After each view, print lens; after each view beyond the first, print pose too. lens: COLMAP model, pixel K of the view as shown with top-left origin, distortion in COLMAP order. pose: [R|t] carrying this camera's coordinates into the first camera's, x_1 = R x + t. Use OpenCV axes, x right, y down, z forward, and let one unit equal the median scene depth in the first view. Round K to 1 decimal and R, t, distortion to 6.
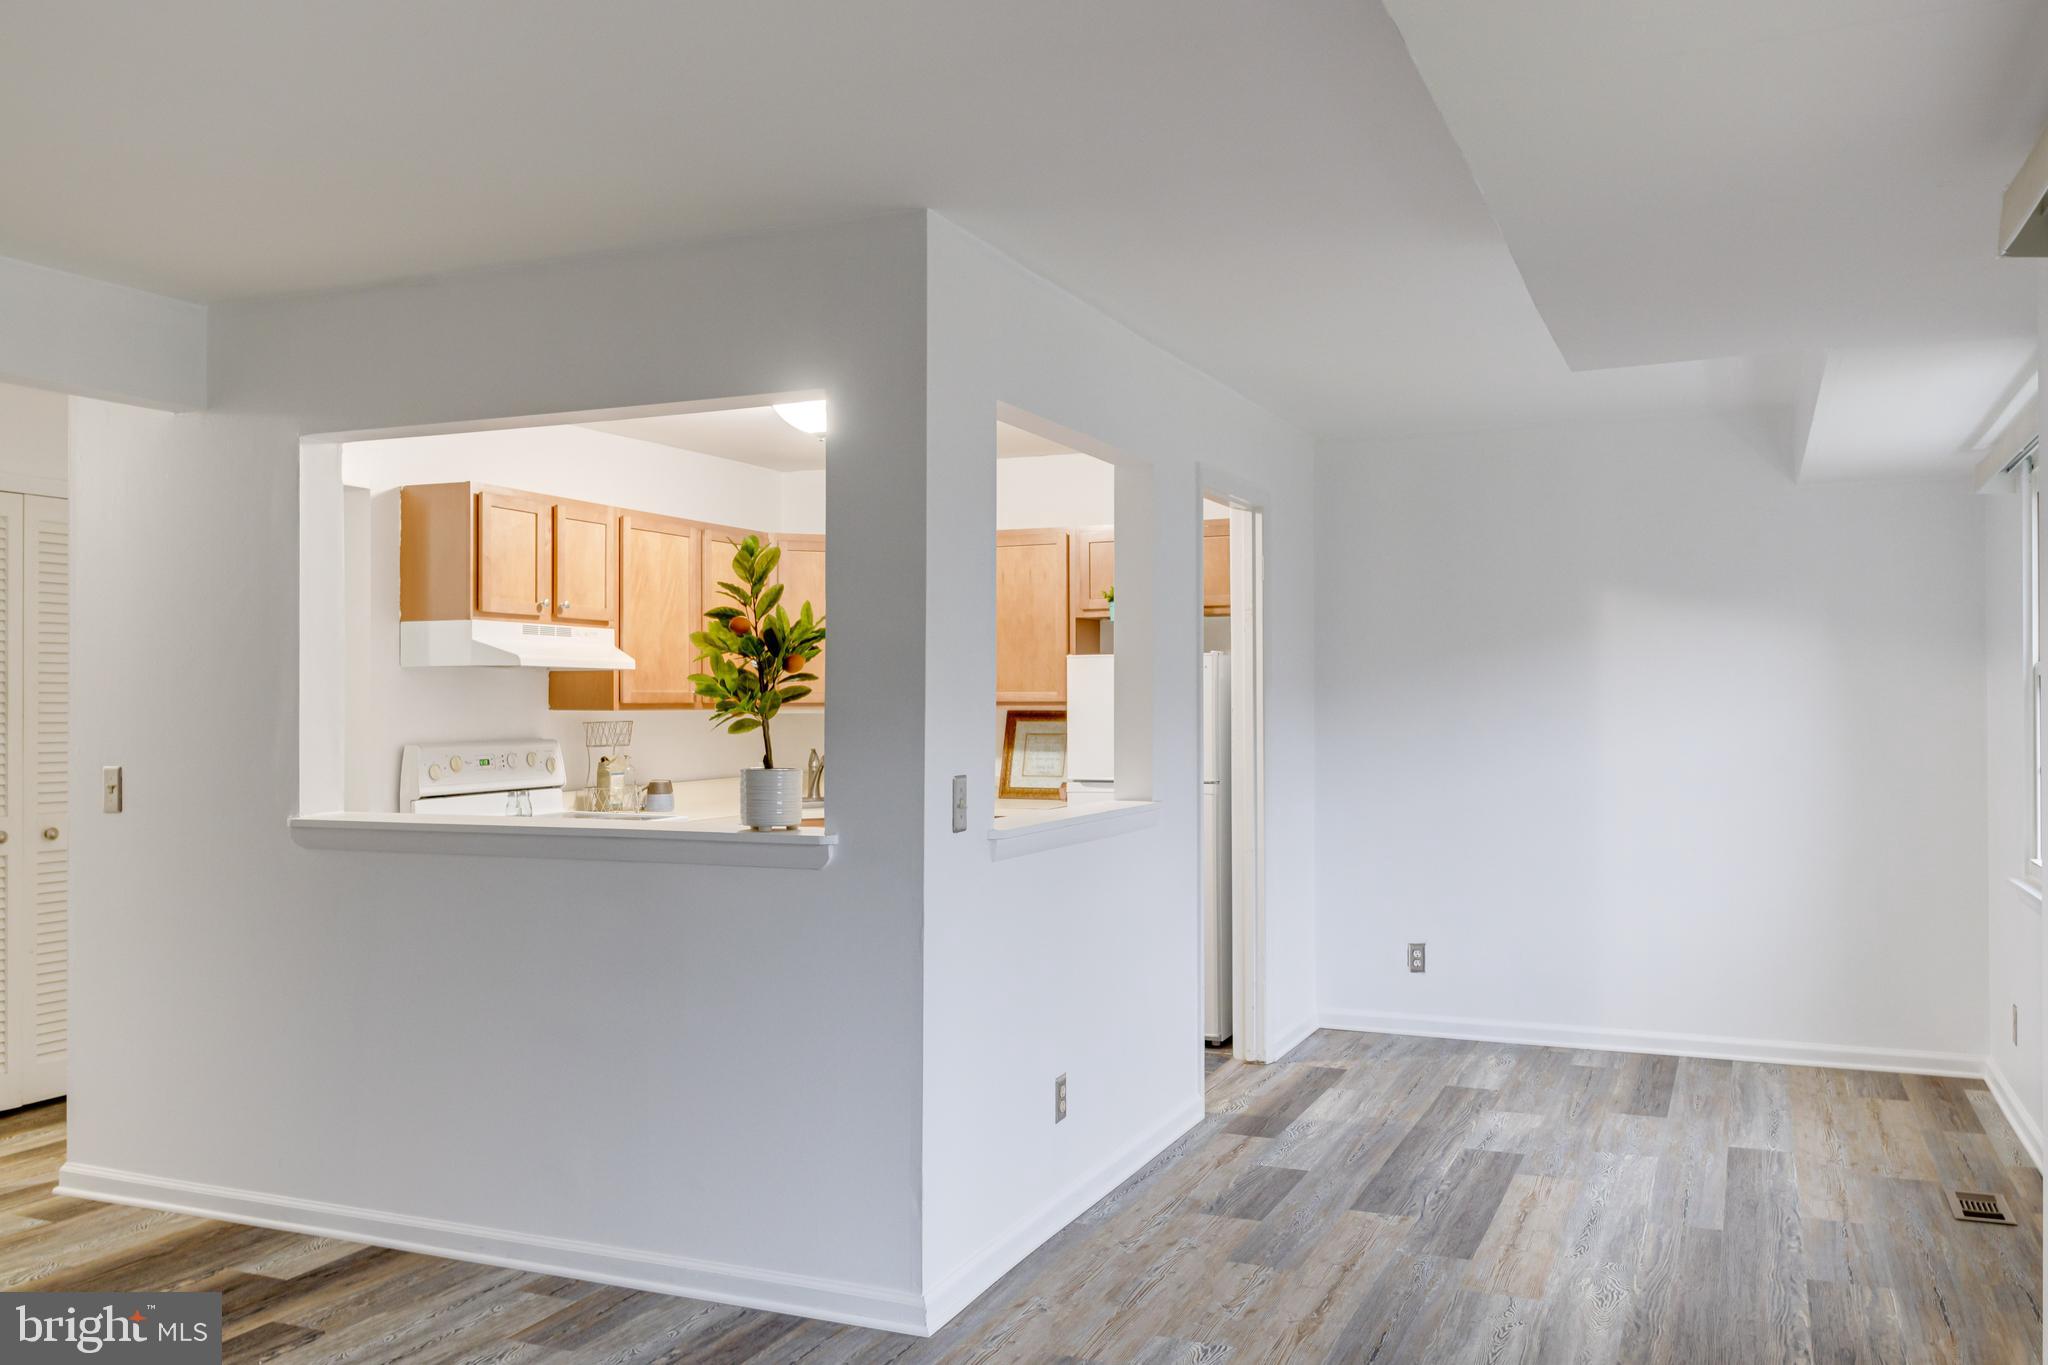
lens RADIAL K [[1661.0, 0, 1011.1], [0, 1661.0, 695.5], [0, 0, 1]] dist [0.014842, -0.012157]
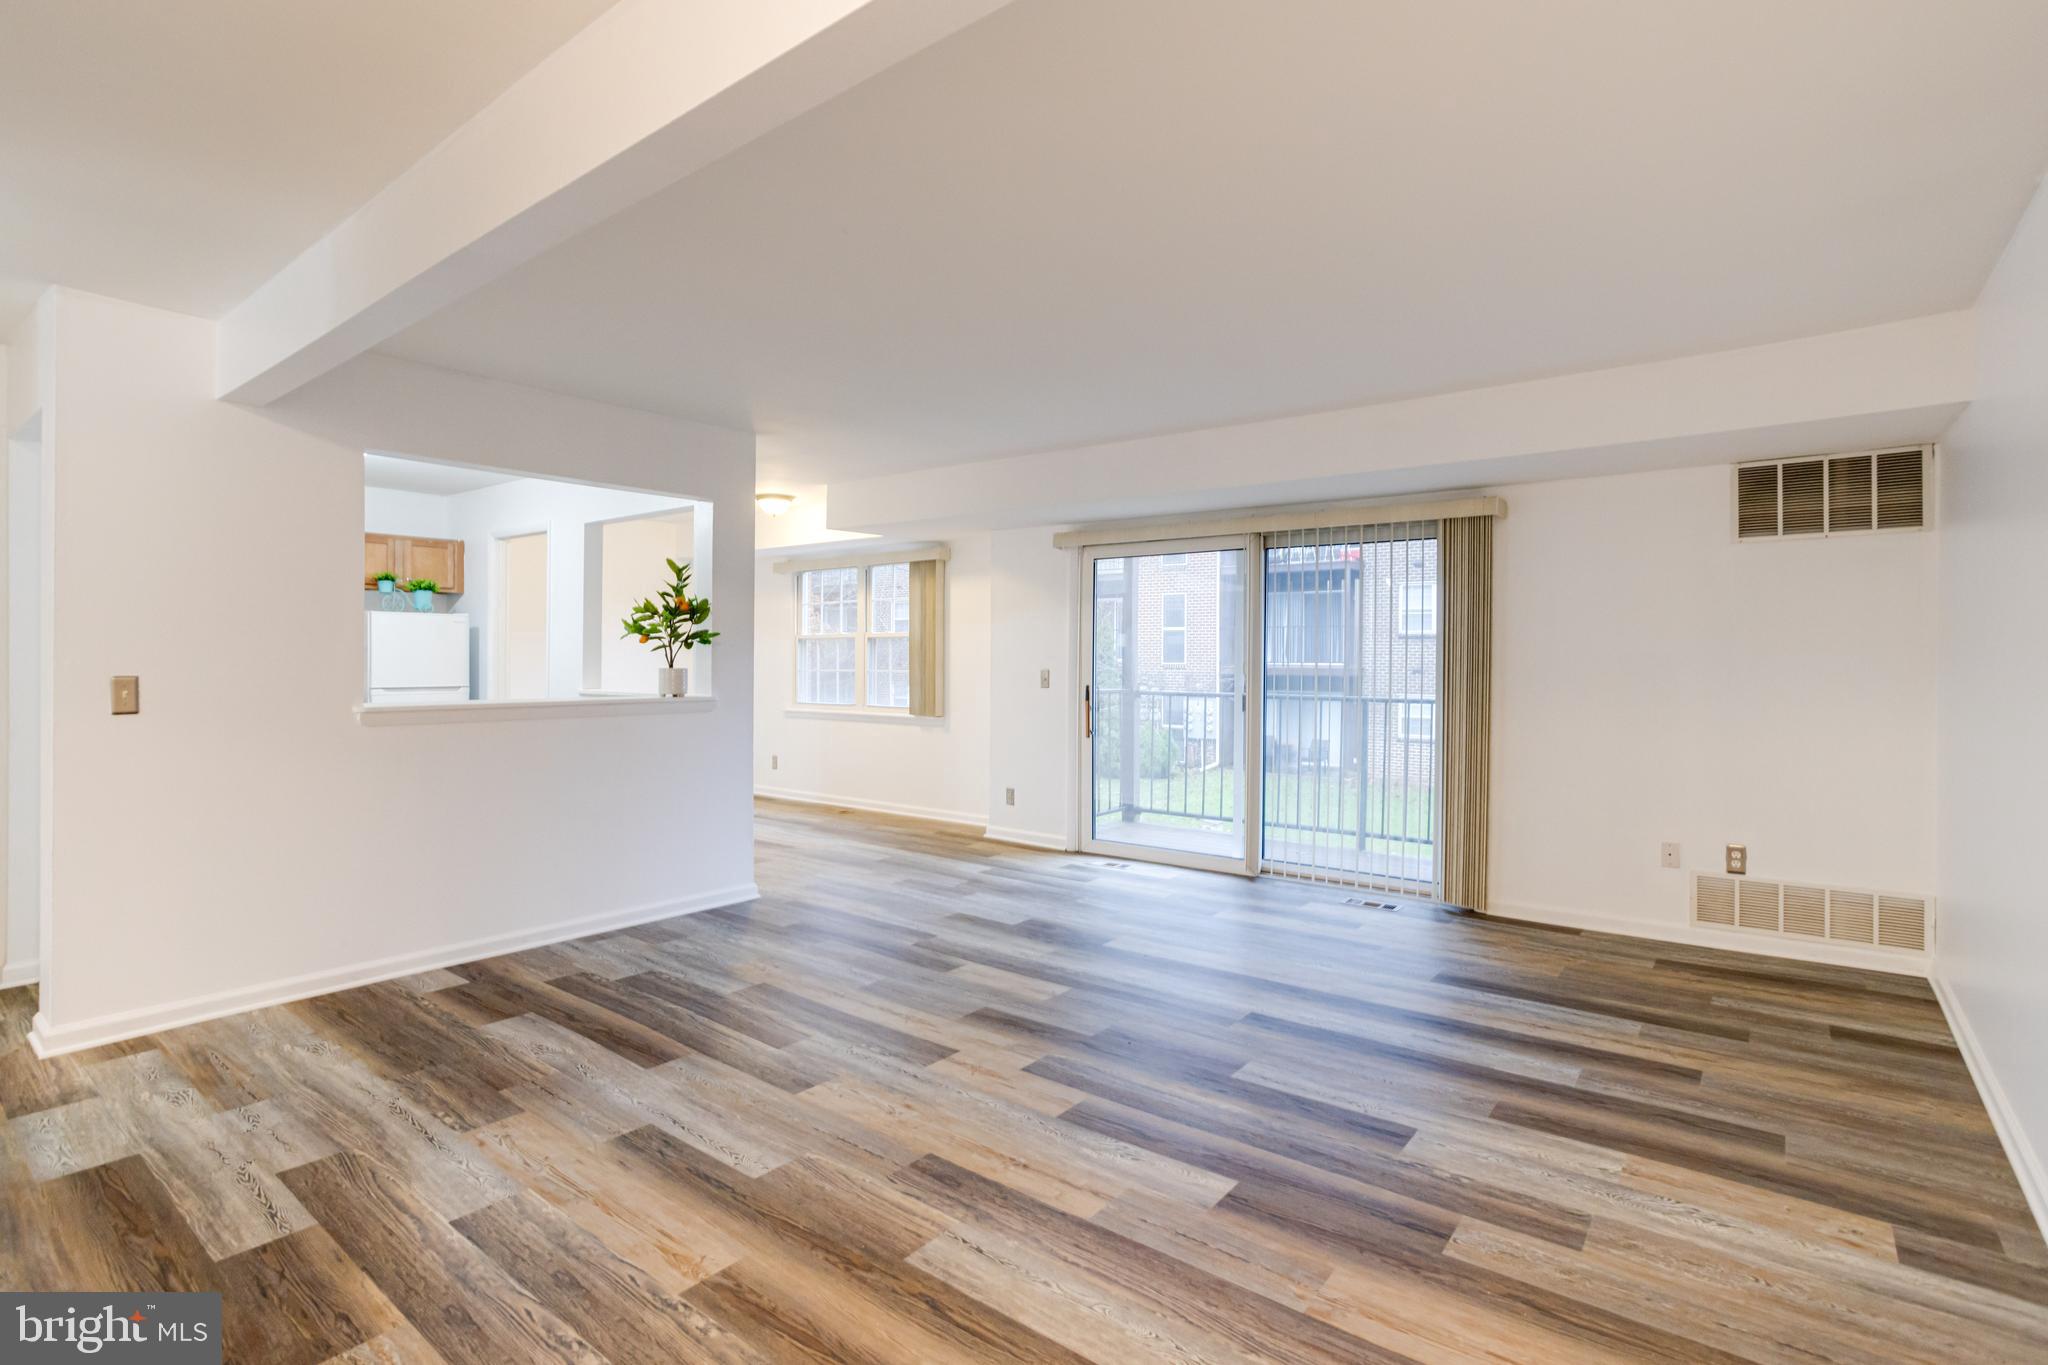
lens RADIAL K [[990.5, 0, 1017.5], [0, 990.5, 659.4], [0, 0, 1]] dist [-0.041032, 0.024149]
pose [[0.254738, 0.004237, 0.967001, -0.938630], [-0.009532, 0.999953, -0.001870, 0.023354], [-0.966963, -0.008741, 0.254766, 0.183379]]
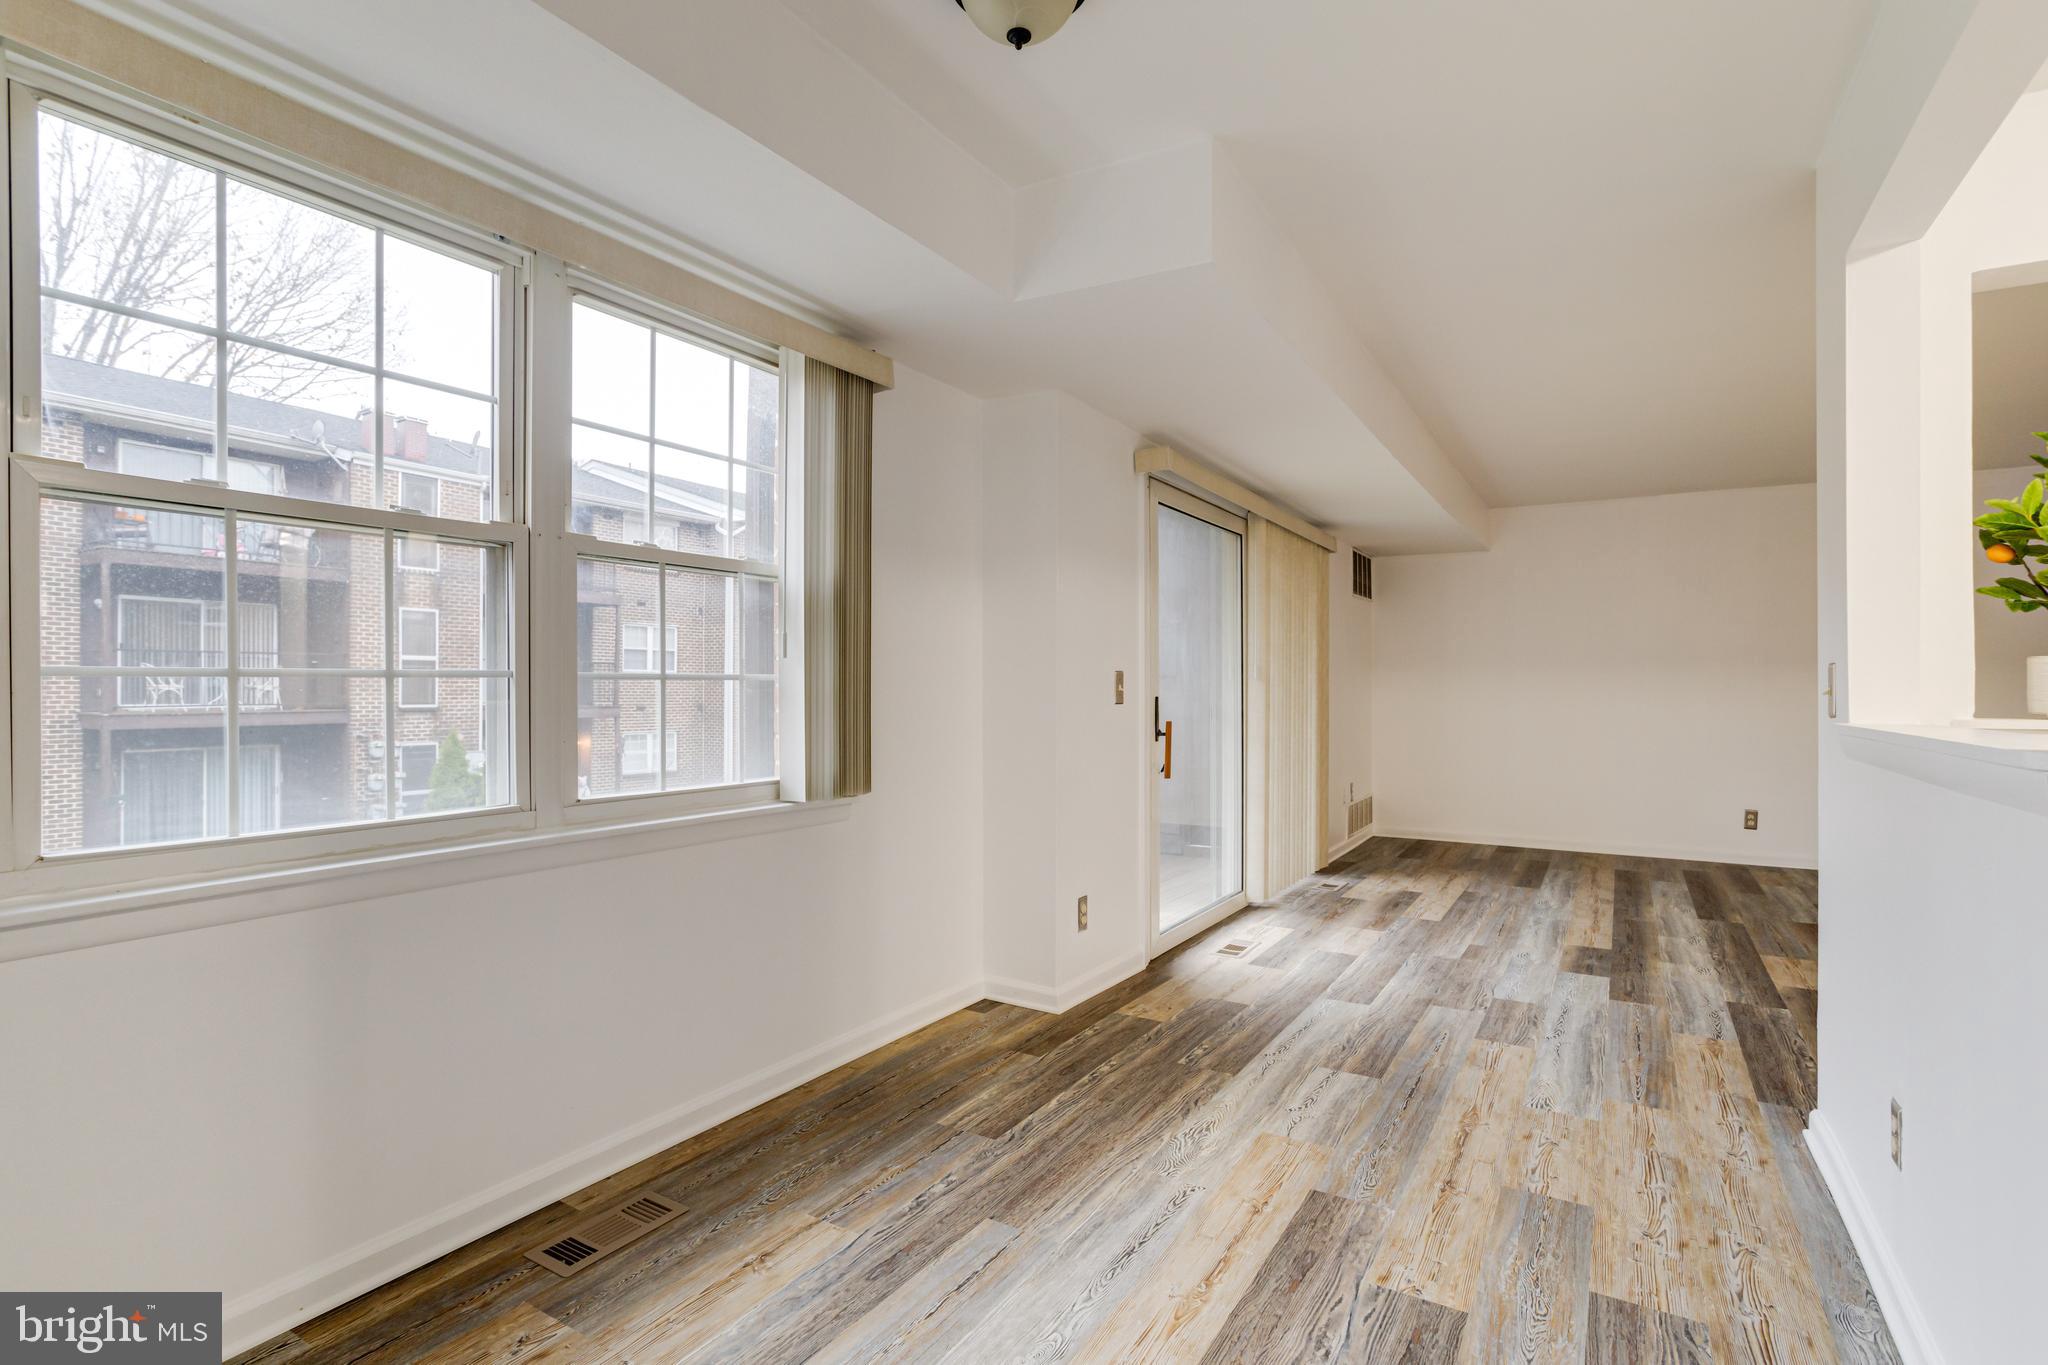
lens RADIAL K [[1005.6, 0, 1018.4], [0, 1005.6, 690.9], [0, 0, 1]] dist [-0.044436, 0.028371]
pose [[-0.991292, 0.000521, 0.131679, 0.284309], [0.000260, 0.999998, -0.002001, 0.049113], [-0.131680, -0.001950, -0.991290, 1.222894]]
